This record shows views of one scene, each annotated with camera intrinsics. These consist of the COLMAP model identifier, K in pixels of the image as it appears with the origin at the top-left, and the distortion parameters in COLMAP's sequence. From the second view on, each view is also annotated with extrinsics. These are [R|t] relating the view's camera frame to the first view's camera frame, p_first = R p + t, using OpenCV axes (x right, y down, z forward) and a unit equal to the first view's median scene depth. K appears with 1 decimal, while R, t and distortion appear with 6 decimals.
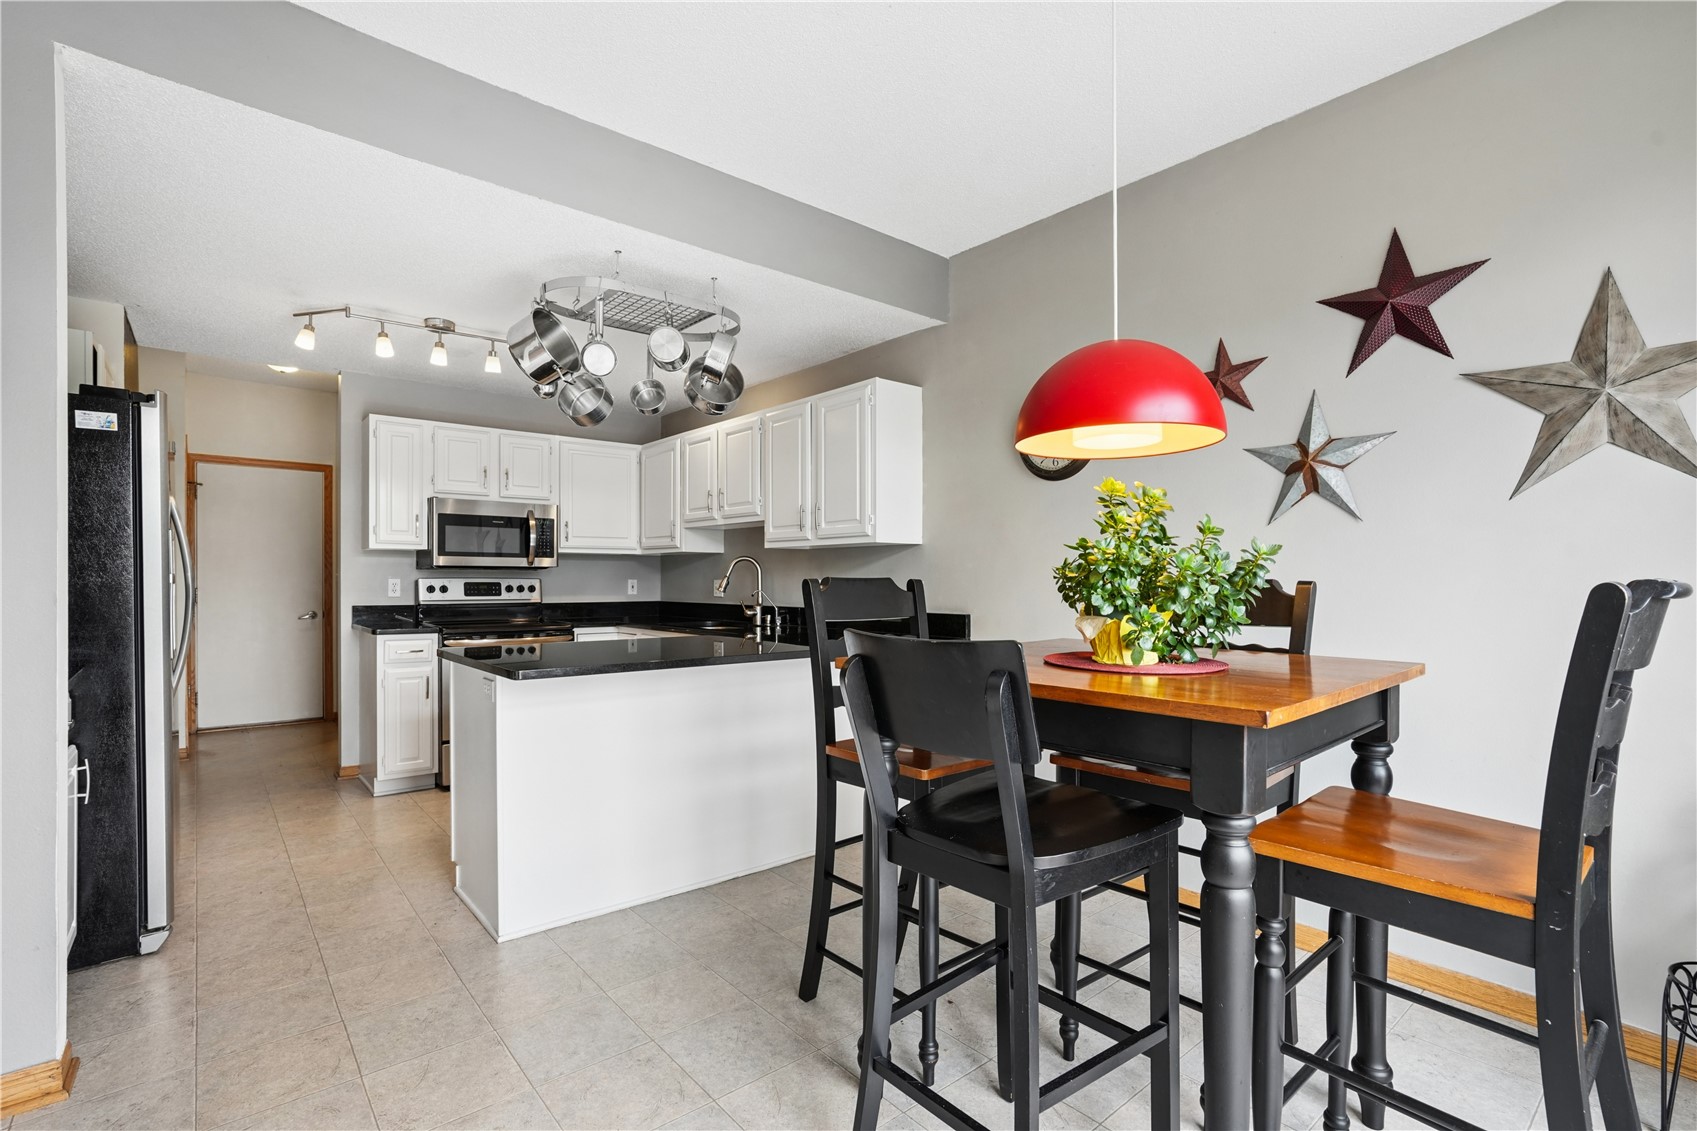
lens RADIAL K [[788.2, 0, 846.1], [0, 788.2, 573.6], [0, 0, 1]] dist [-0.036090, 0.001663]
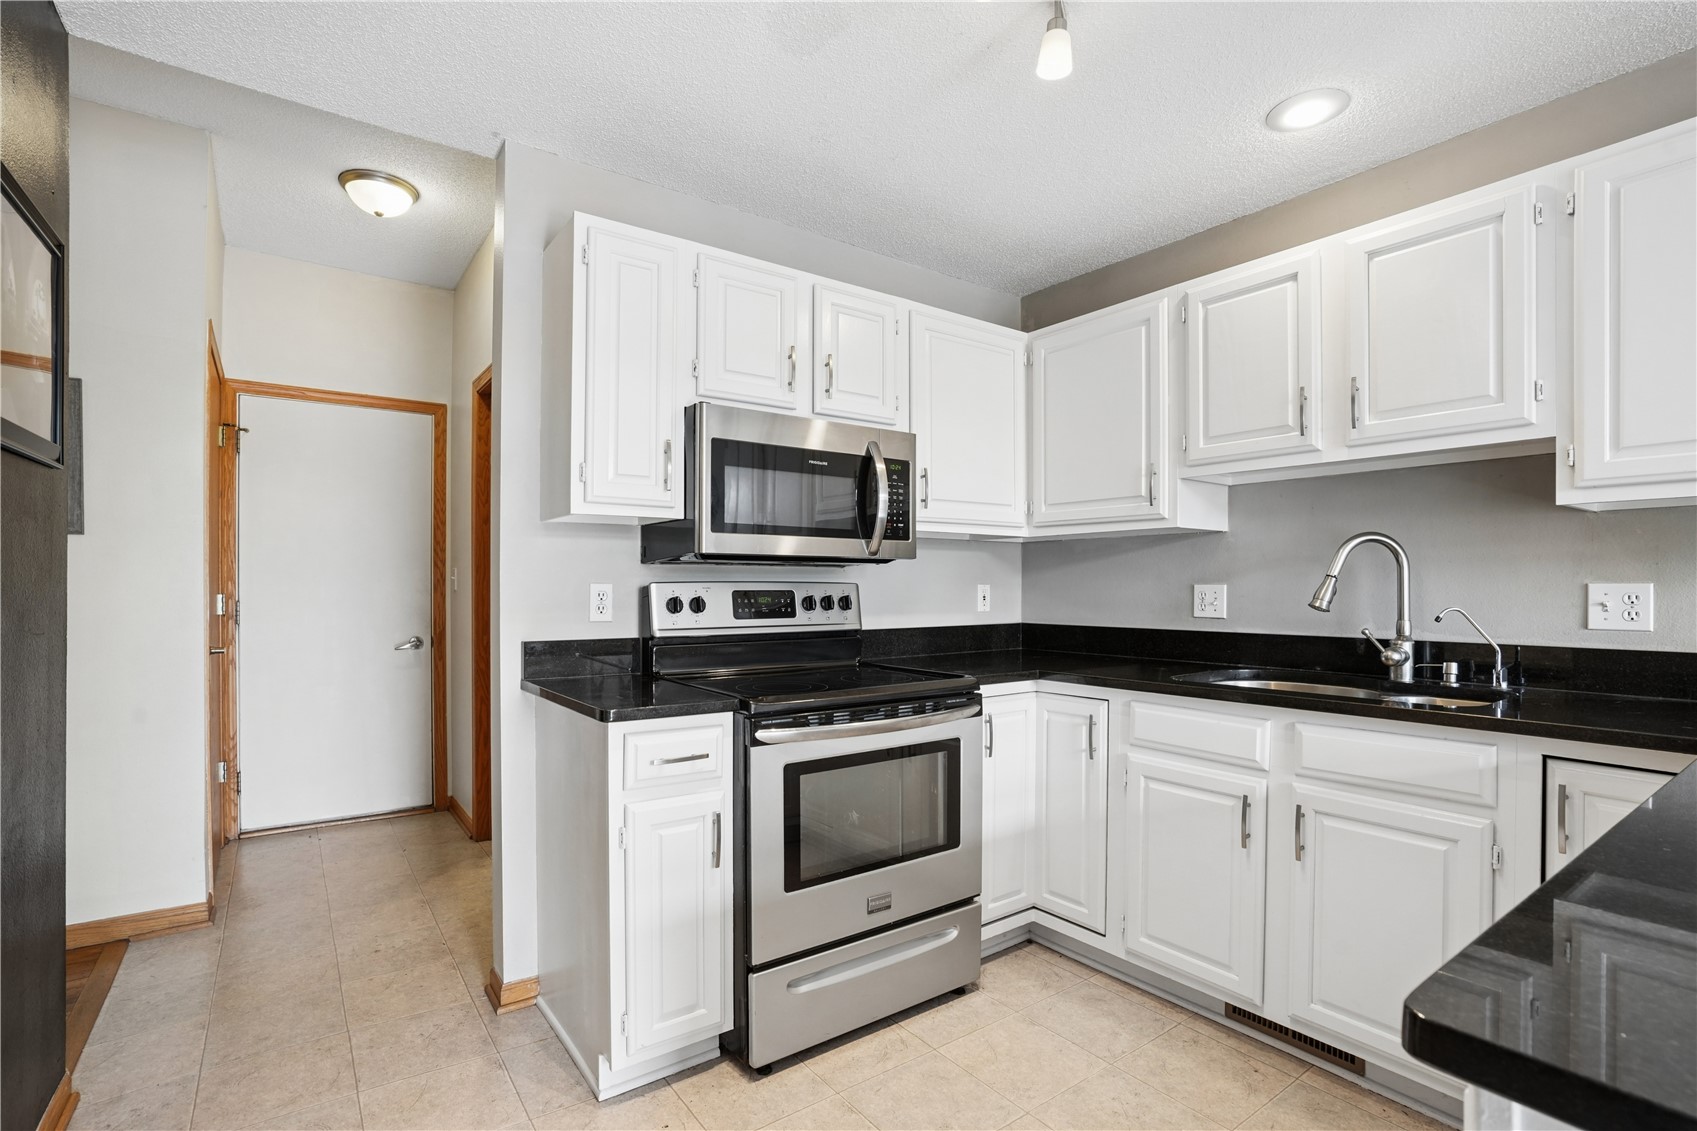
lens RADIAL K [[788.2, 0, 856.3], [0, 788.2, 581.9], [0, 0, 1]] dist [-0.036090, 0.001663]
pose [[0.997918, -0.001870, -0.064461, -0.386616], [0.002146, 0.999989, 0.004204, 0.003774], [0.064452, -0.004333, 0.997911, 0.519049]]
